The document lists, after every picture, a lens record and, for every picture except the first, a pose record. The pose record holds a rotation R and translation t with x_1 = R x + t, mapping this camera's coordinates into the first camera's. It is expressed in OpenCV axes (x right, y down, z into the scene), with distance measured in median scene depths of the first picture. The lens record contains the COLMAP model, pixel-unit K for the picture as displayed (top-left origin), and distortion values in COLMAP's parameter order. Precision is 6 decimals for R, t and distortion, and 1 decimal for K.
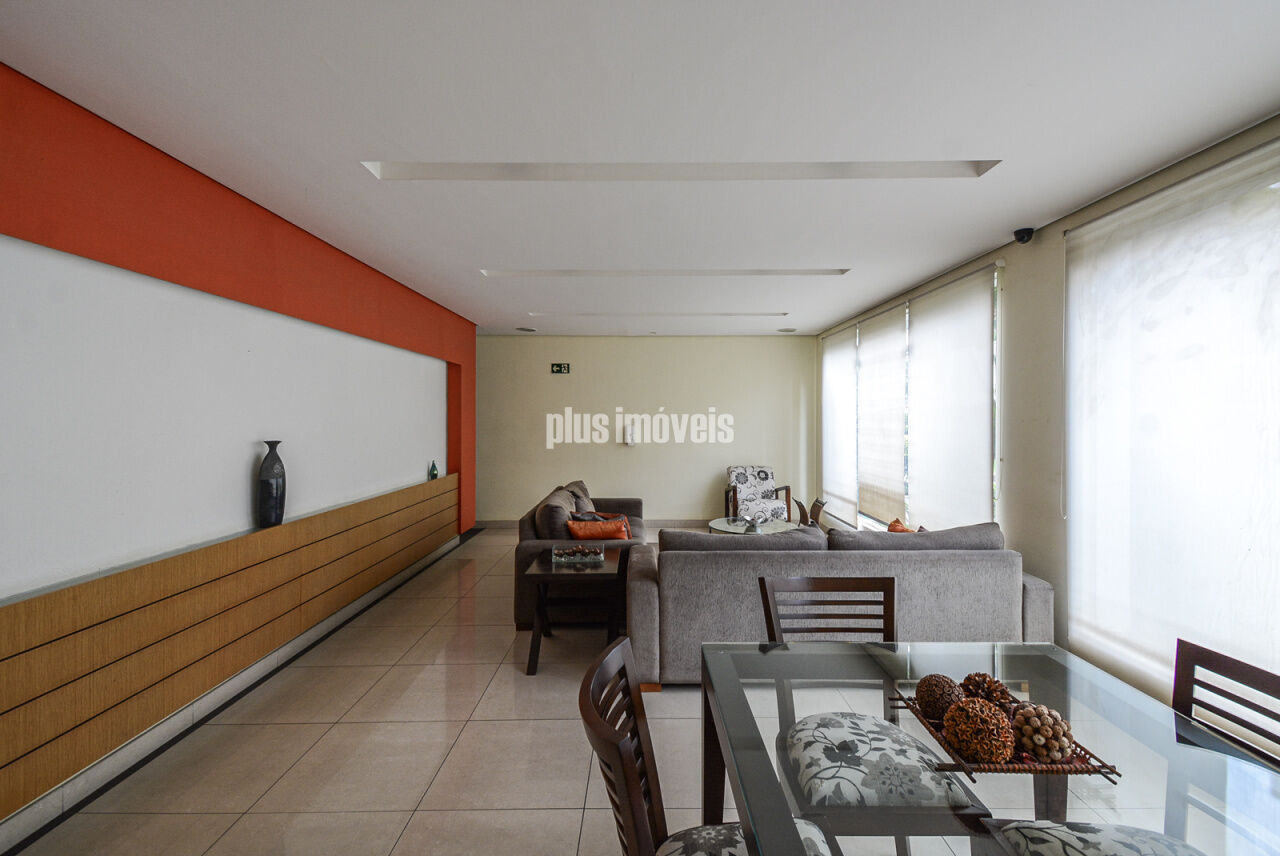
lens RADIAL K [[567.4, 0, 643.8], [0, 567.4, 437.7], [0, 0, 1]] dist [0.048294, -0.027316]
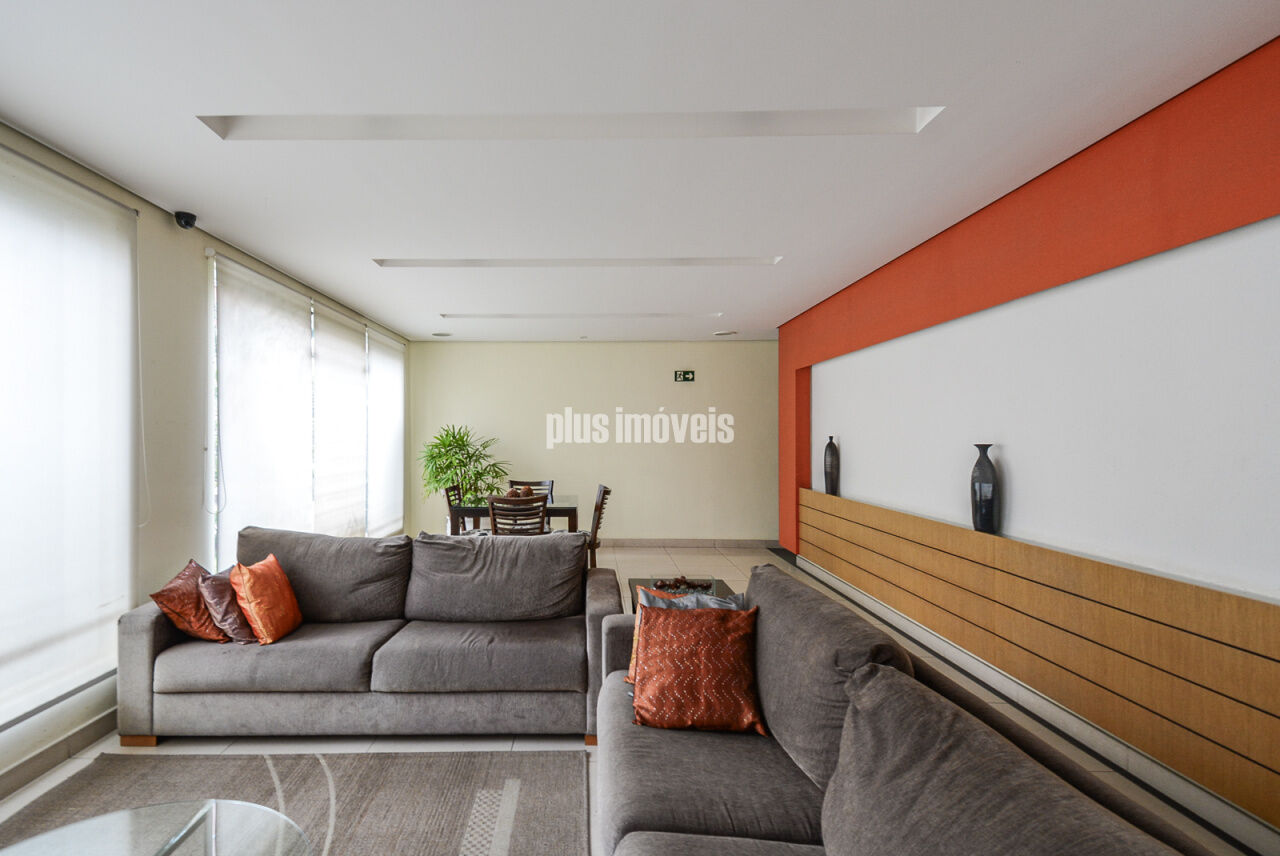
lens RADIAL K [[582.9, 0, 583.7], [0, 582.9, 431.4], [0, 0, 1]] dist [0.045983, -0.030689]
pose [[-0.999985, -0.000956, 0.005306, 0.020127], [-0.000812, 0.999633, 0.027076, -0.041590], [-0.005330, 0.027071, -0.999619, 2.023543]]
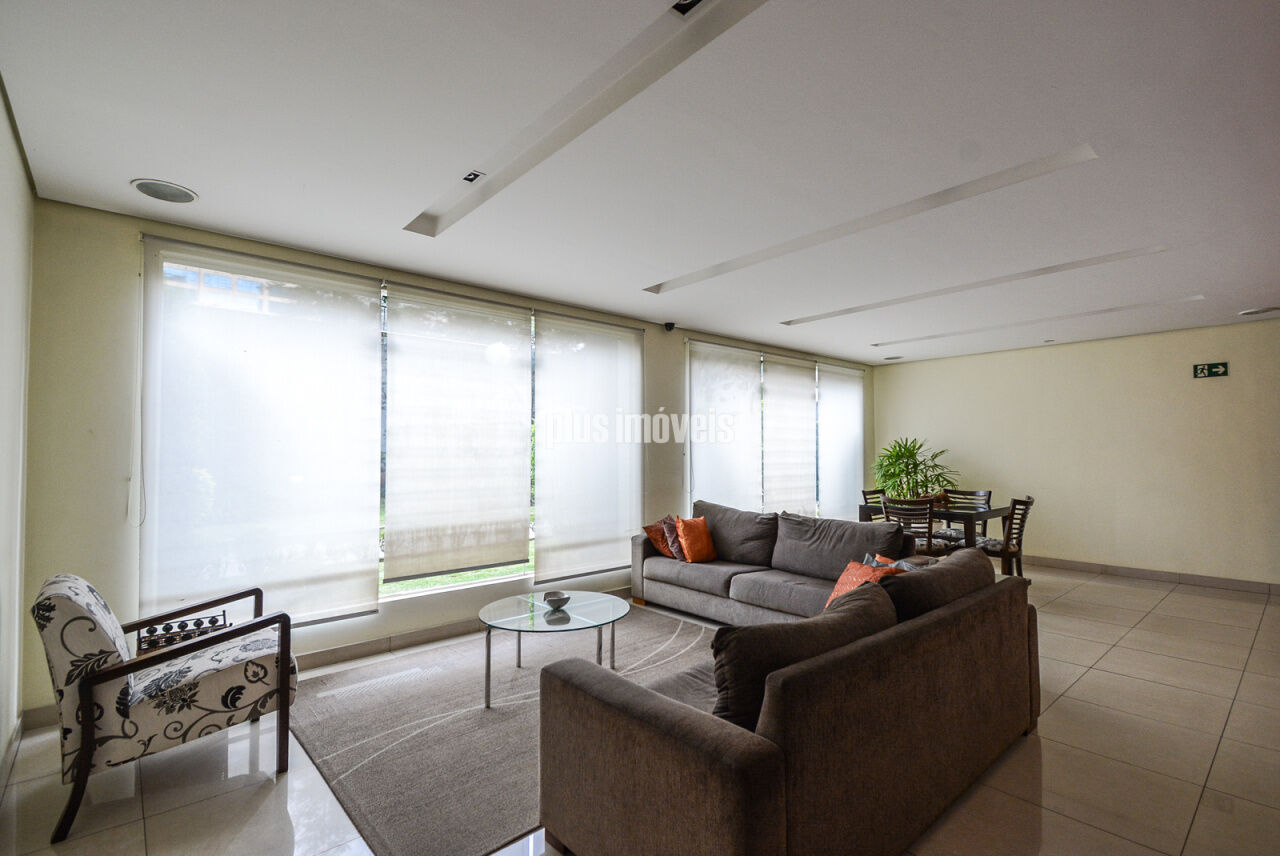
lens RADIAL K [[567.4, 0, 643.8], [0, 567.4, 437.7], [0, 0, 1]] dist [0.048294, -0.027316]
pose [[-0.671265, 0.019207, 0.740968, -0.507790], [0.027029, 0.999634, -0.001426, -0.033401], [-0.740724, 0.019071, -0.671538, 2.233133]]
